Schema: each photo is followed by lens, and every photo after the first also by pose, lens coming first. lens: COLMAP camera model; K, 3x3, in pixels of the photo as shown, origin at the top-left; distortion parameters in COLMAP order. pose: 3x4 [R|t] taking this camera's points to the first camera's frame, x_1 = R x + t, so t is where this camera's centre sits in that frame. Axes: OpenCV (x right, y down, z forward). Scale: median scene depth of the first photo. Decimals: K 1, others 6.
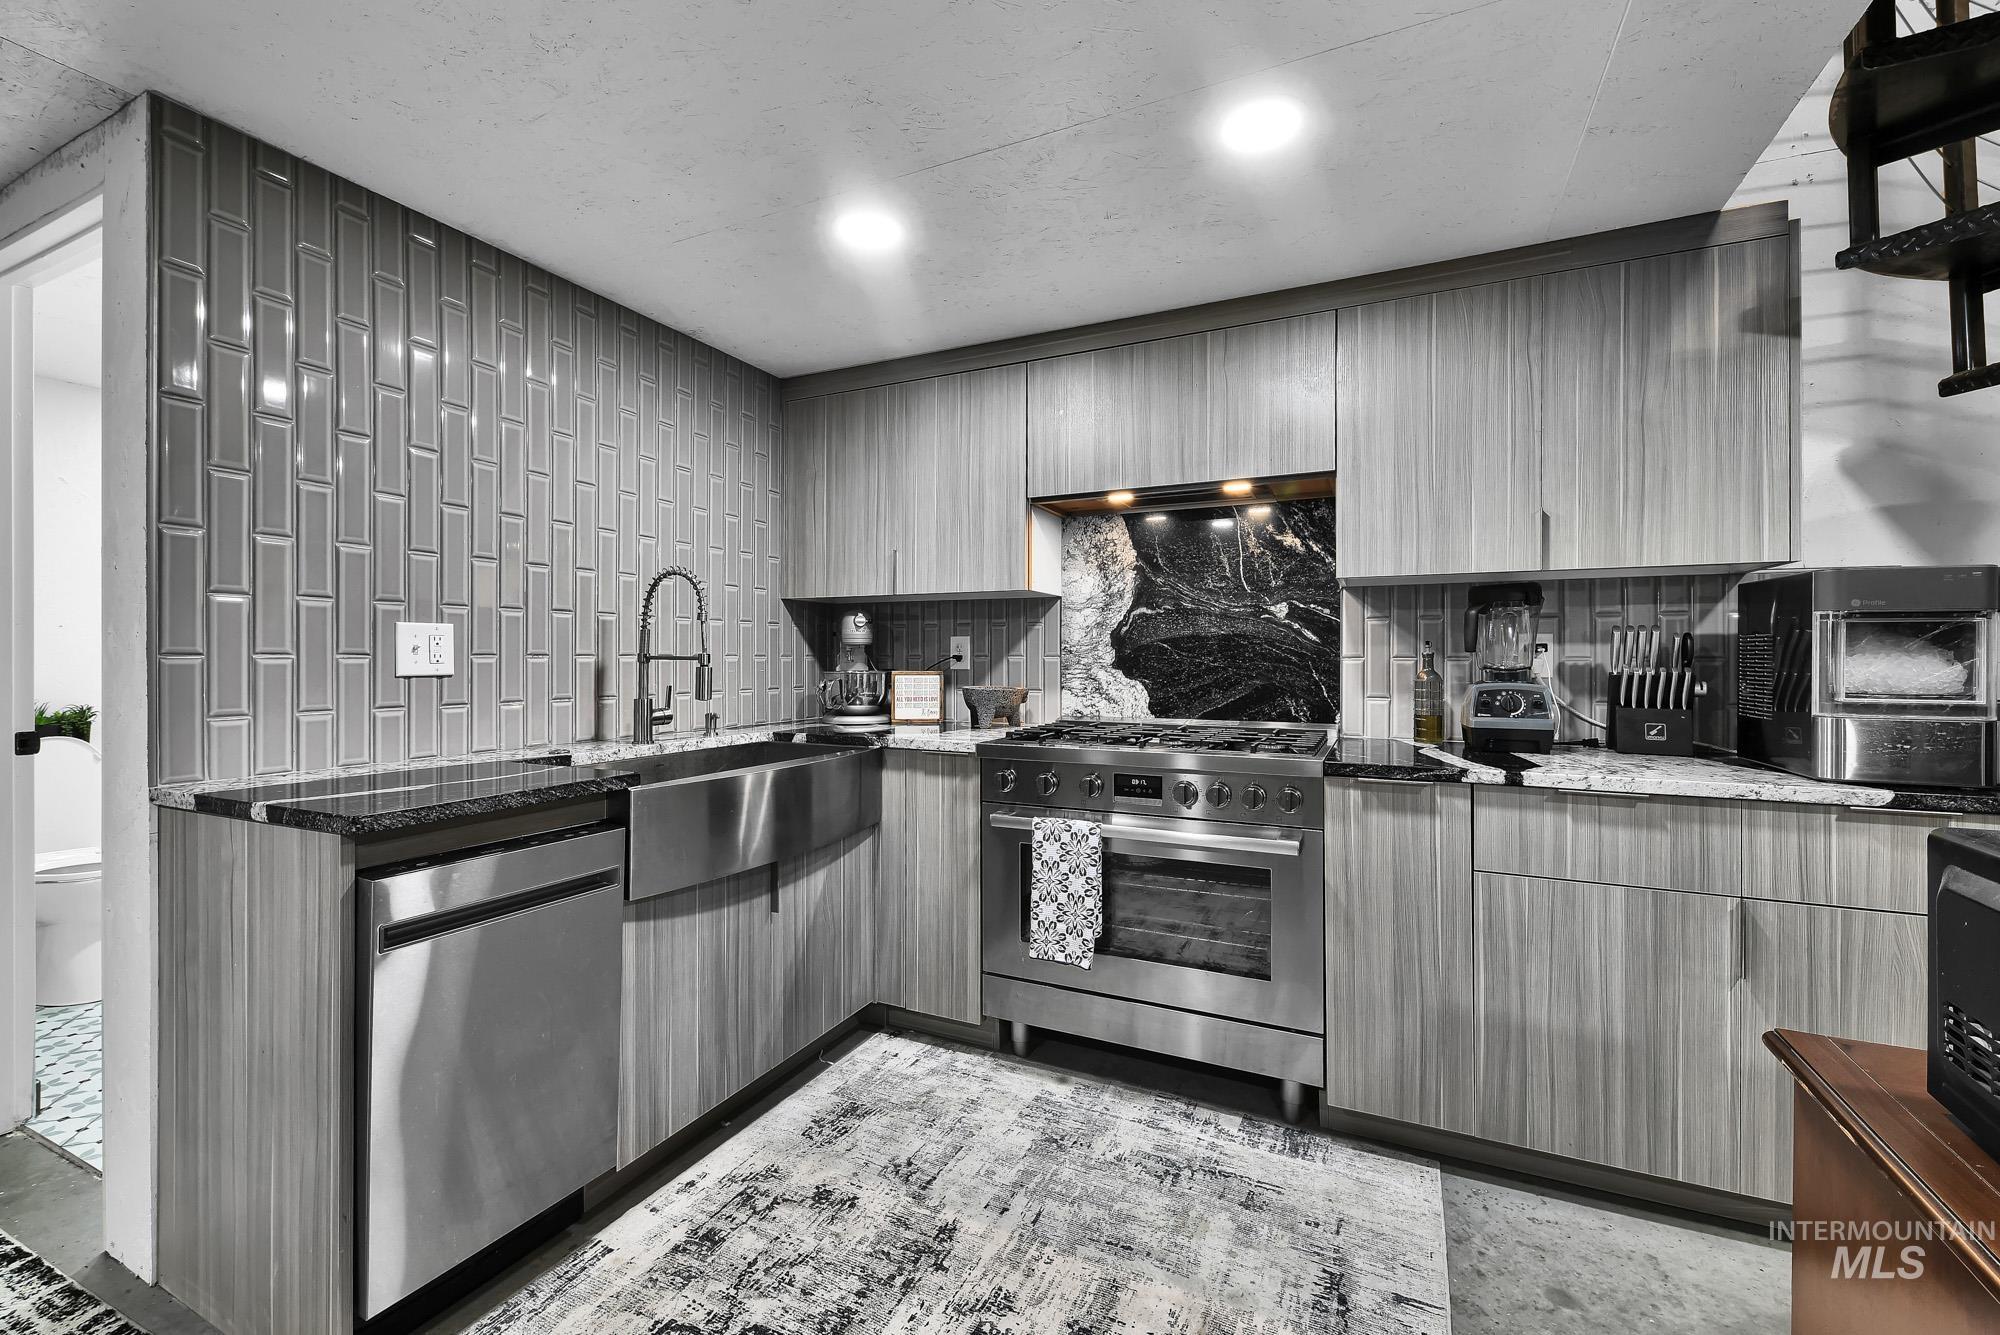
lens RADIAL K [[833.5, 0, 994.6], [0, 833.5, 649.7], [0, 0, 1]] dist [0.007115, -0.001486]
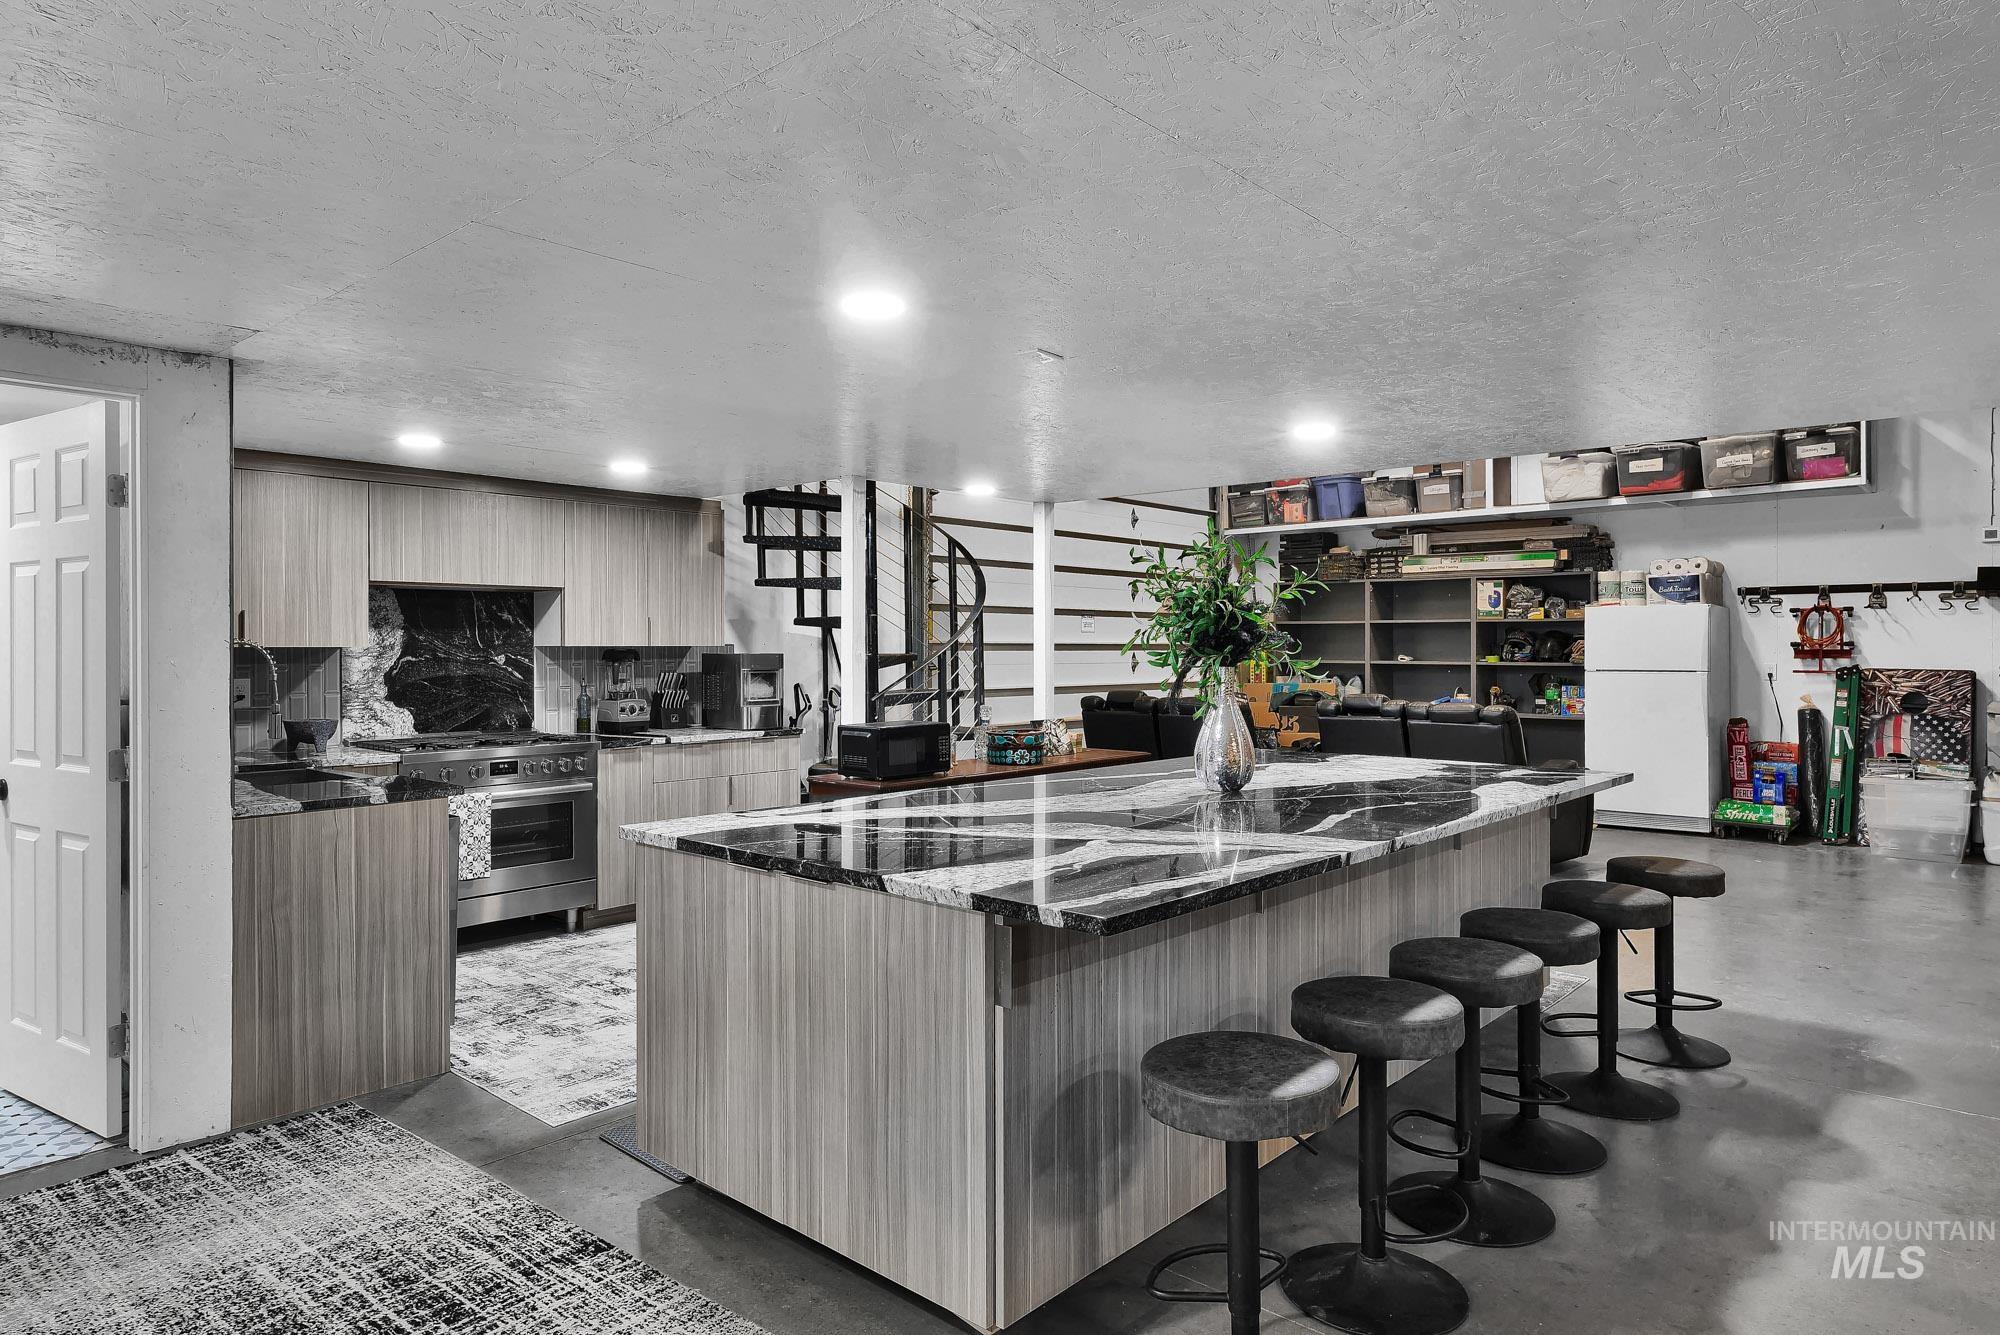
lens RADIAL K [[1112.9, 0, 994.8], [0, 1112.9, 652.5], [0, 0, 1]] dist [-0.000214, 0.000252]
pose [[0.280591, -0.004228, 0.959818, -1.411607], [-0.005602, 0.999966, 0.006043, -0.077415], [-0.959811, -0.007073, 0.280558, -0.502676]]
